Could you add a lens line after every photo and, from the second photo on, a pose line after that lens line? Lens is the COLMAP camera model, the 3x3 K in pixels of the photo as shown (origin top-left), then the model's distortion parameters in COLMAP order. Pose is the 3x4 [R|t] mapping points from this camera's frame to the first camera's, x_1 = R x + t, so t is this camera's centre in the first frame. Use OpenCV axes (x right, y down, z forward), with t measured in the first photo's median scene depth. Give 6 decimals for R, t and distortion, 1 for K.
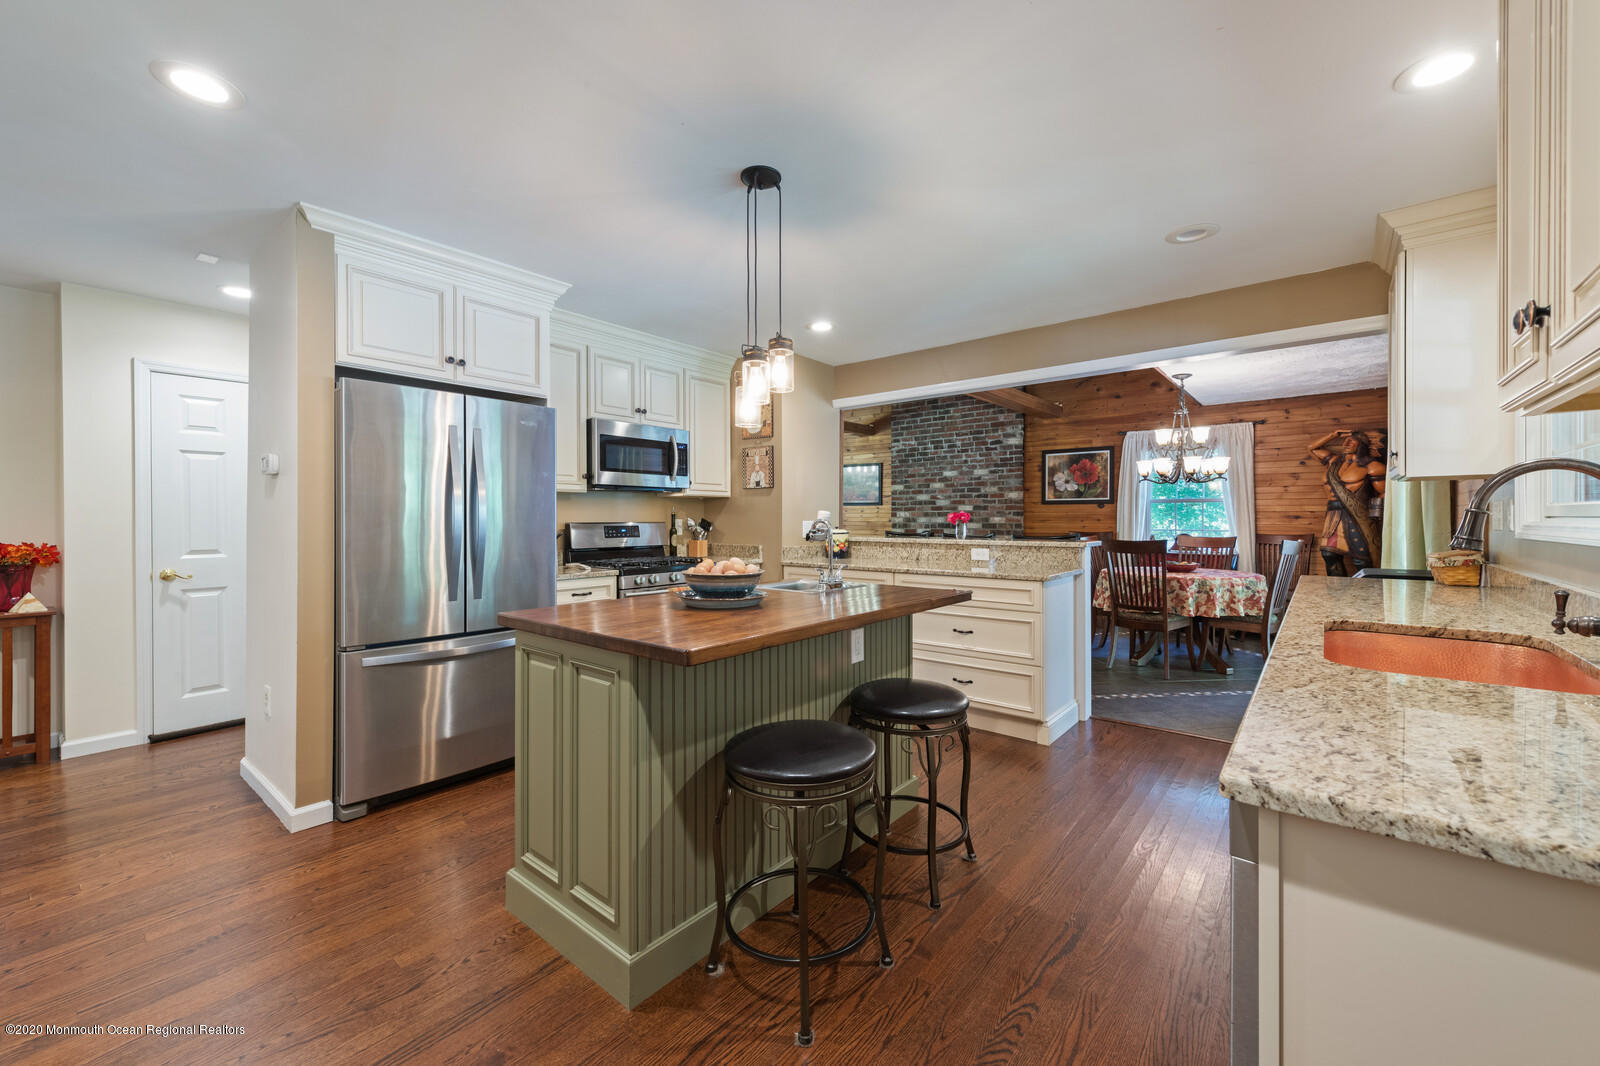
lens RADIAL K [[632.5, 0, 801.3], [0, 632.5, 521.5], [0, 0, 1]] dist [0.012683, -0.002472]
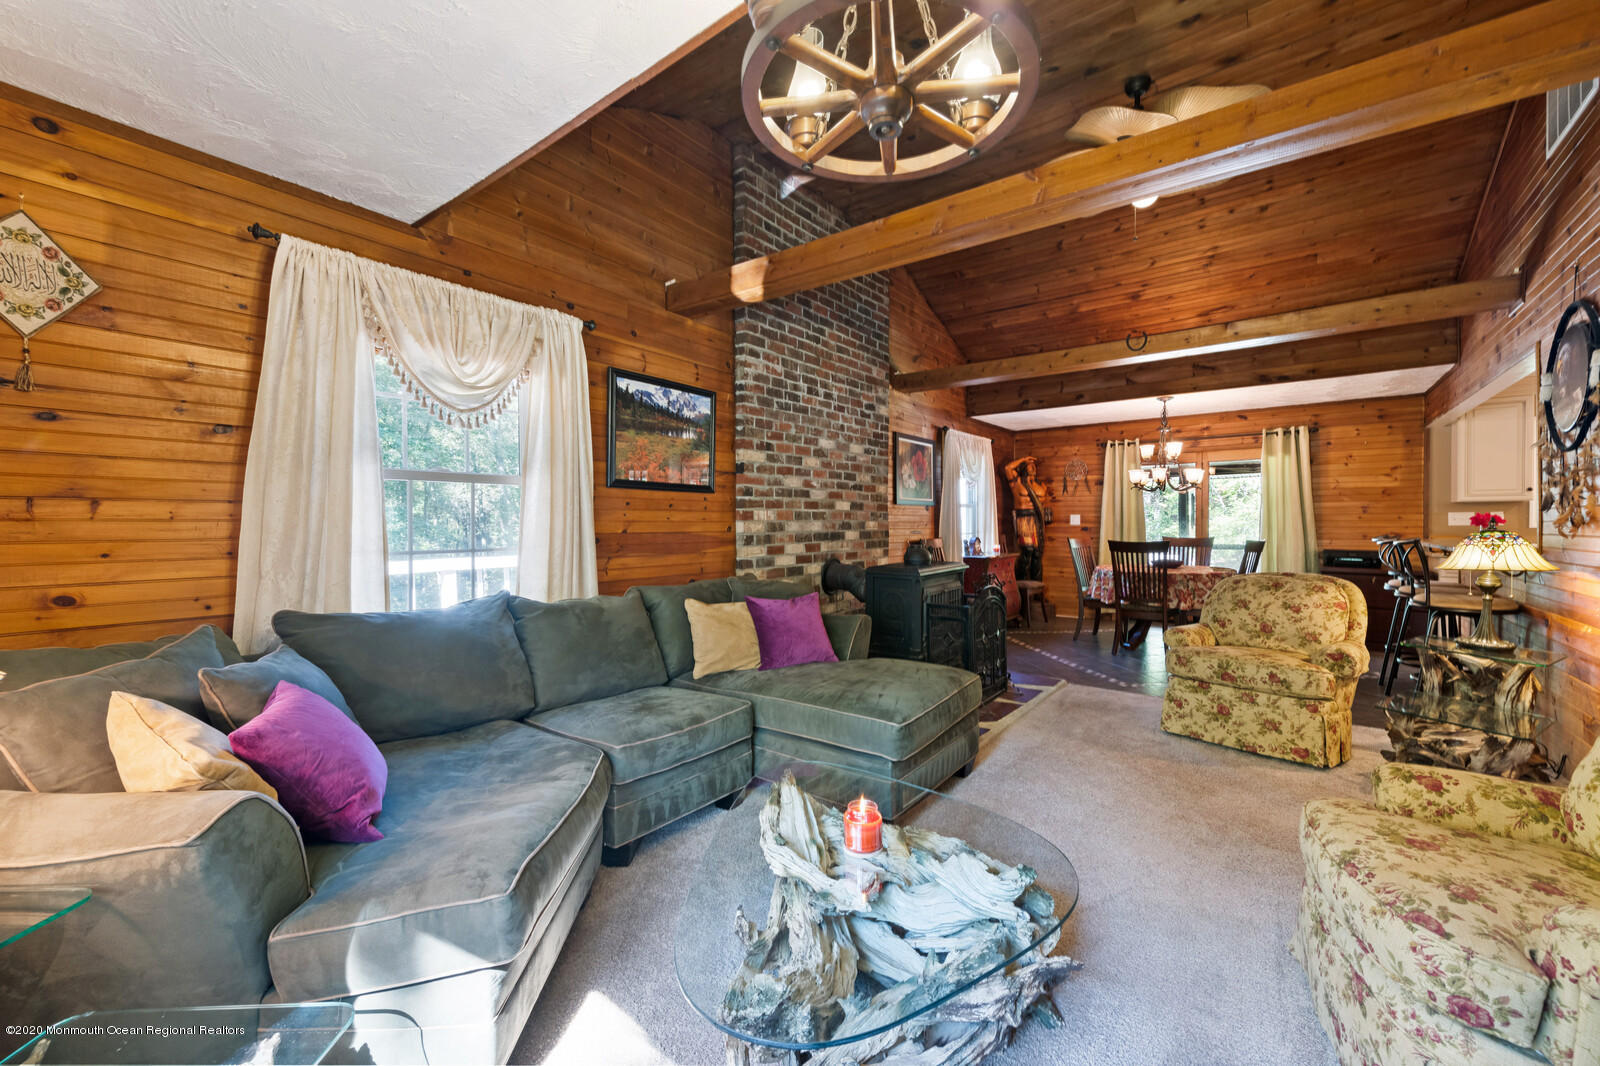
lens RADIAL K [[632.5, 0, 803.0], [0, 632.5, 523.8], [0, 0, 1]] dist [0.012683, -0.002472]
pose [[-0.037915, -0.003193, 0.999276, -0.325811], [0.005880, 0.999977, 0.003418, -0.006692], [-0.999264, 0.006005, -0.037895, 1.042611]]
